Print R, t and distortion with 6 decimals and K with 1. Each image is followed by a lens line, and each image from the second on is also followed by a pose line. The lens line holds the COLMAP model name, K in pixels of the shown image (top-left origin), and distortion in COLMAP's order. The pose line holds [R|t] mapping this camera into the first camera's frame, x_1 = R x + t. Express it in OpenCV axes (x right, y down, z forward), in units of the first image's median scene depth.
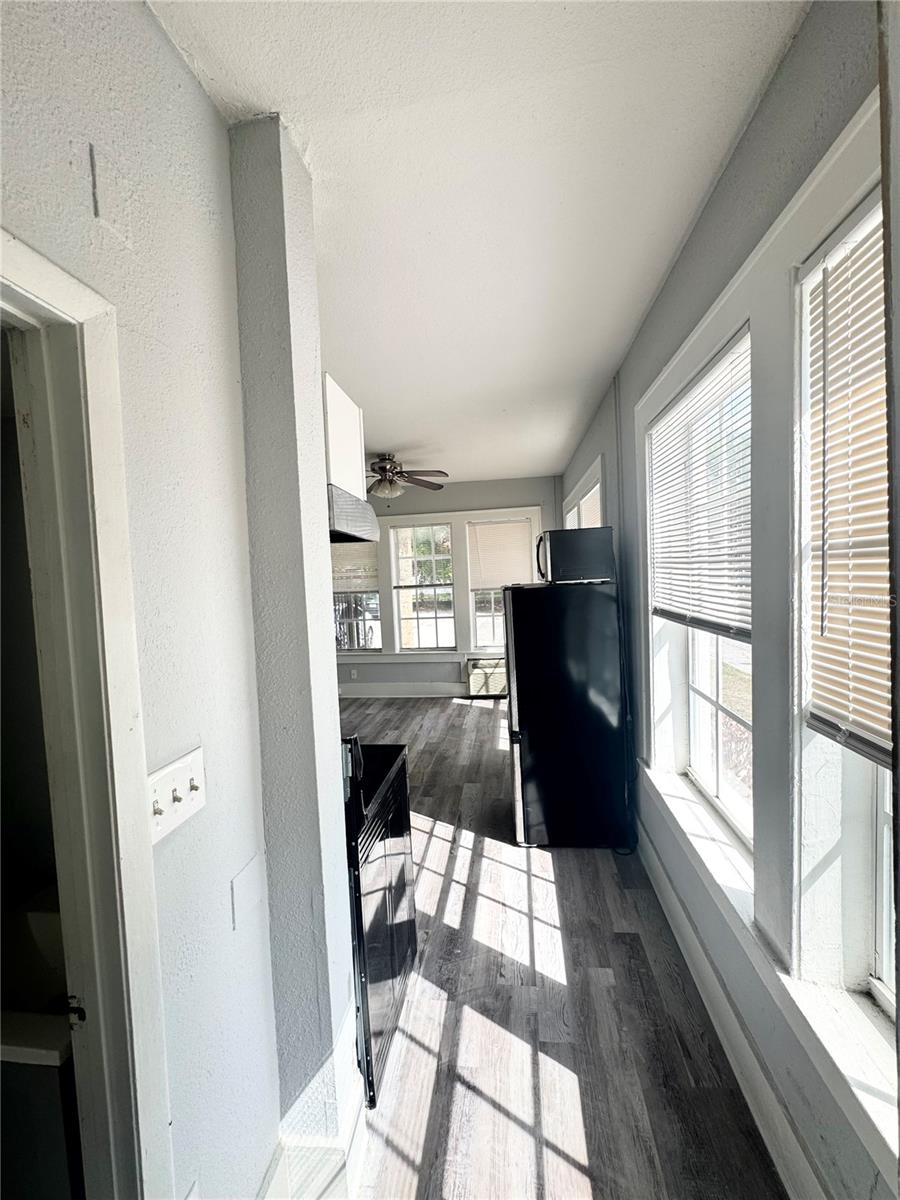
lens RADIAL K [[485.1, 0, 450.0], [0, 485.1, 600.0], [0, 0, 1]] dist [-0.001705, -0.000126]
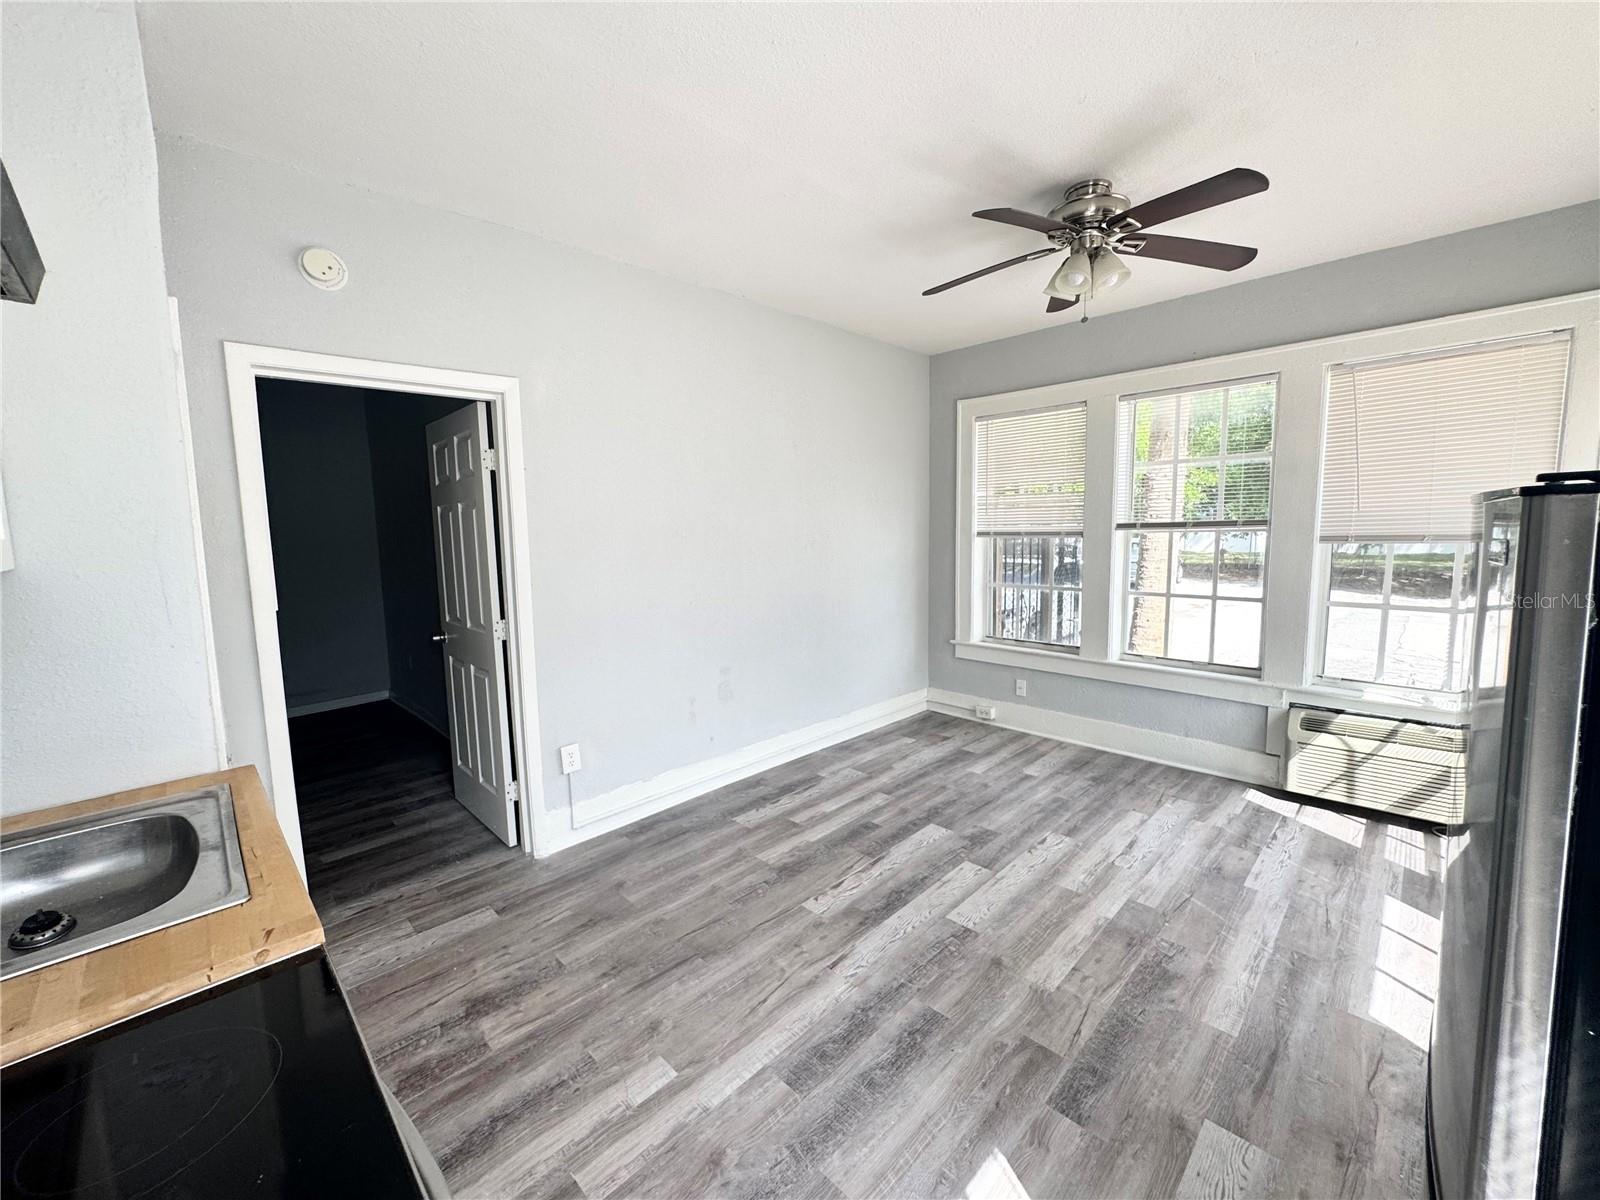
lens RADIAL K [[646.8, 0, 800.0], [0, 646.8, 600.0], [0, 0, 1]] dist [-0.001705, -0.000126]
pose [[0.797849, 0.096714, -0.595049, 0.027454], [-0.051520, 0.994375, 0.092538, 0.005325], [0.600652, -0.043175, 0.798344, 0.380578]]
